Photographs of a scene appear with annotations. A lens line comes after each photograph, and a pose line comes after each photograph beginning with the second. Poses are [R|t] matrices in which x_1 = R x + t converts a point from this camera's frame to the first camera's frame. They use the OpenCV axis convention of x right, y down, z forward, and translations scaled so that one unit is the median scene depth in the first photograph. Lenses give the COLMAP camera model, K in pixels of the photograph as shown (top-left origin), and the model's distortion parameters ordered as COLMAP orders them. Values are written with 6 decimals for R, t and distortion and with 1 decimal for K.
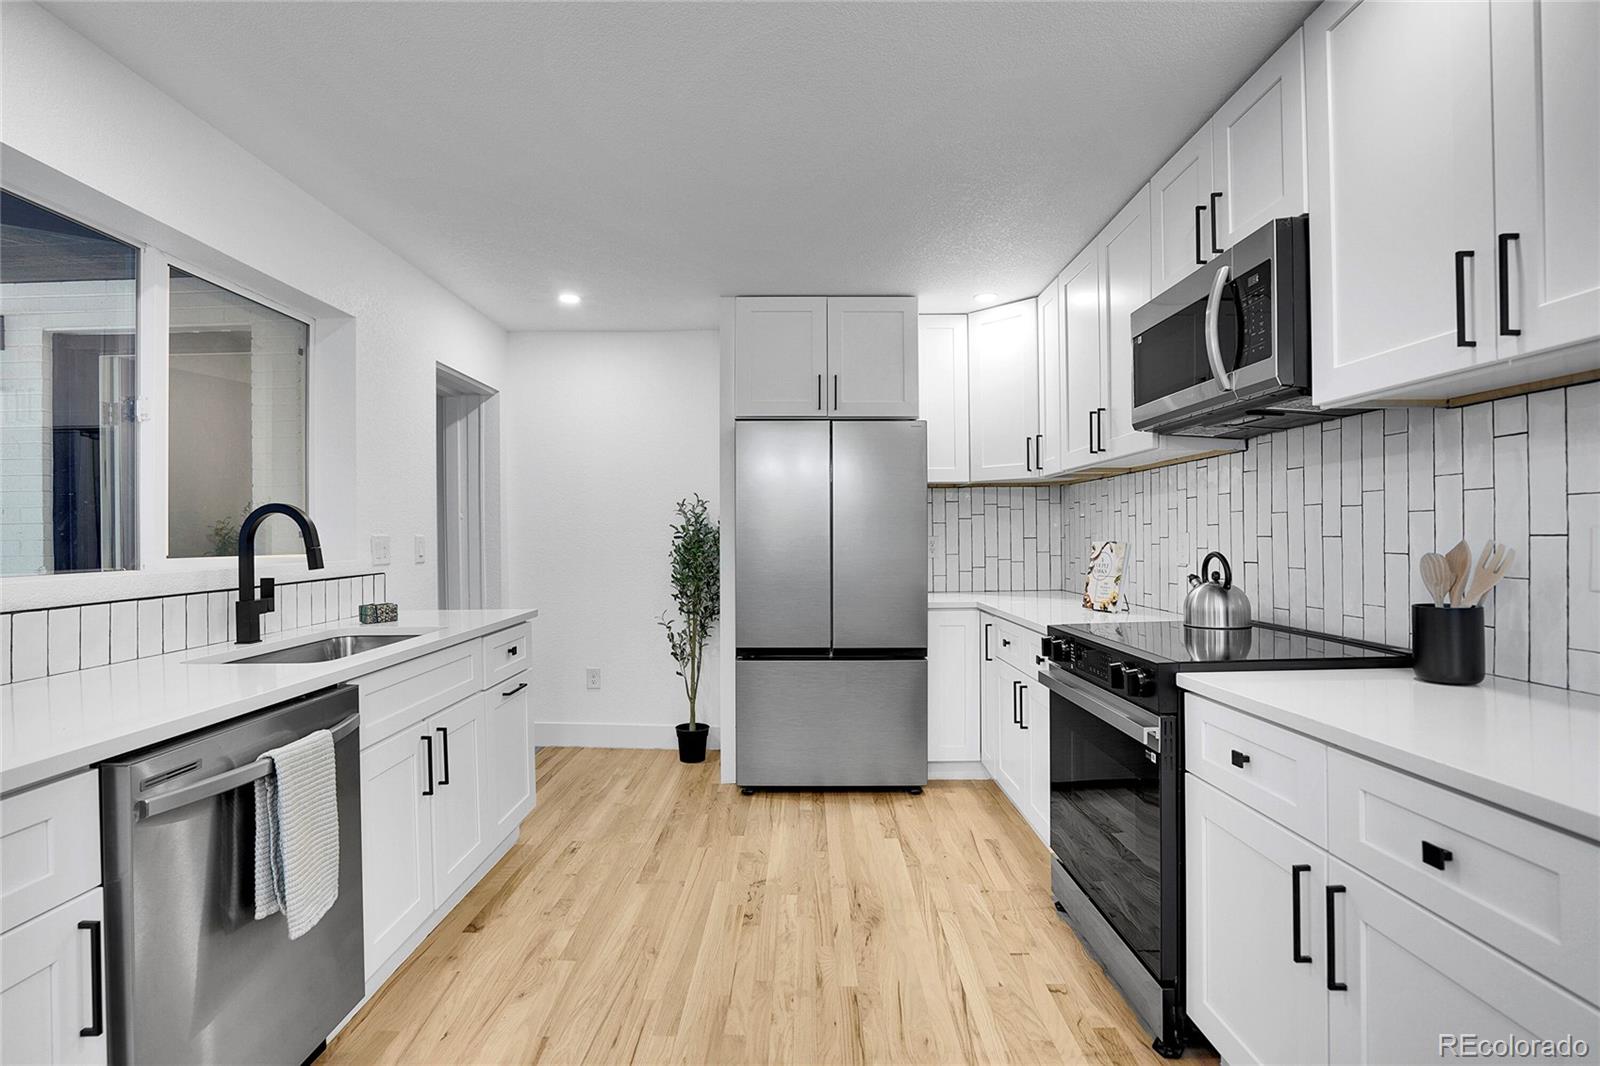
lens RADIAL K [[744.4, 0, 794.8], [0, 744.4, 534.3], [0, 0, 1]] dist [-0.065767, 0.029844]
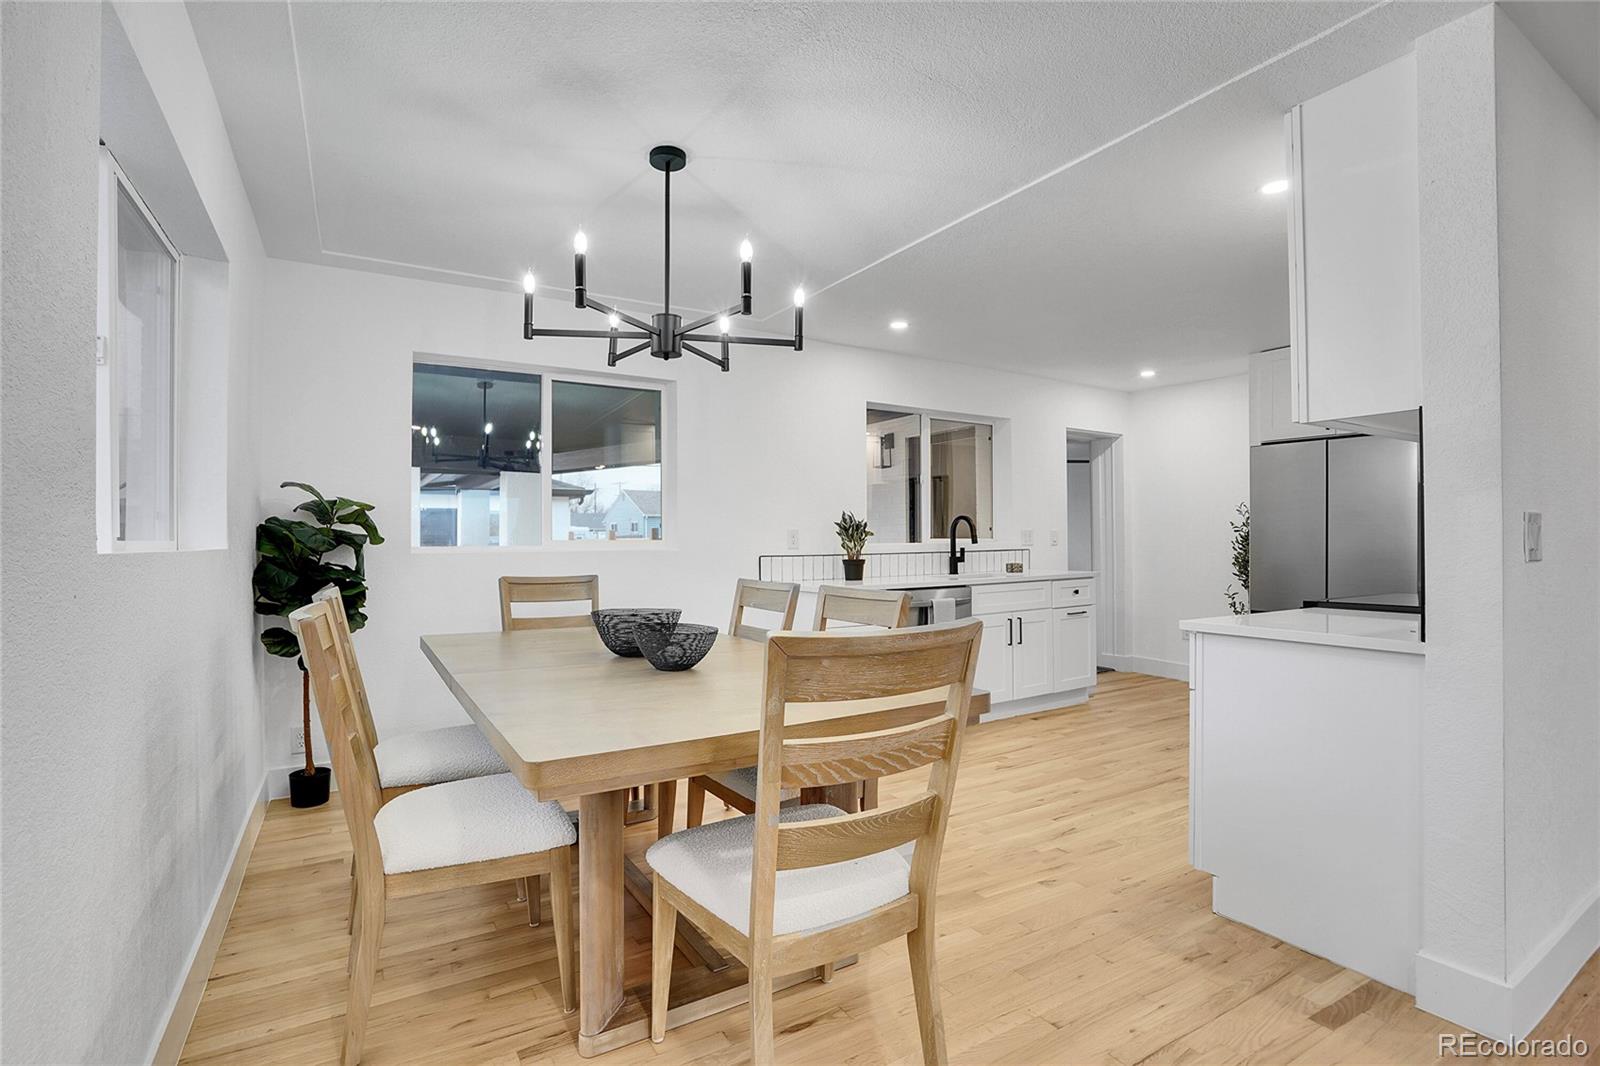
lens RADIAL K [[744.4, 0, 794.8], [0, 744.4, 534.3], [0, 0, 1]] dist [-0.065767, 0.029844]
pose [[0.532701, 0.004534, -0.846291, 0.972352], [0.002108, 0.999975, 0.006685, -0.000453], [0.846301, -0.005345, 0.532678, -0.700879]]
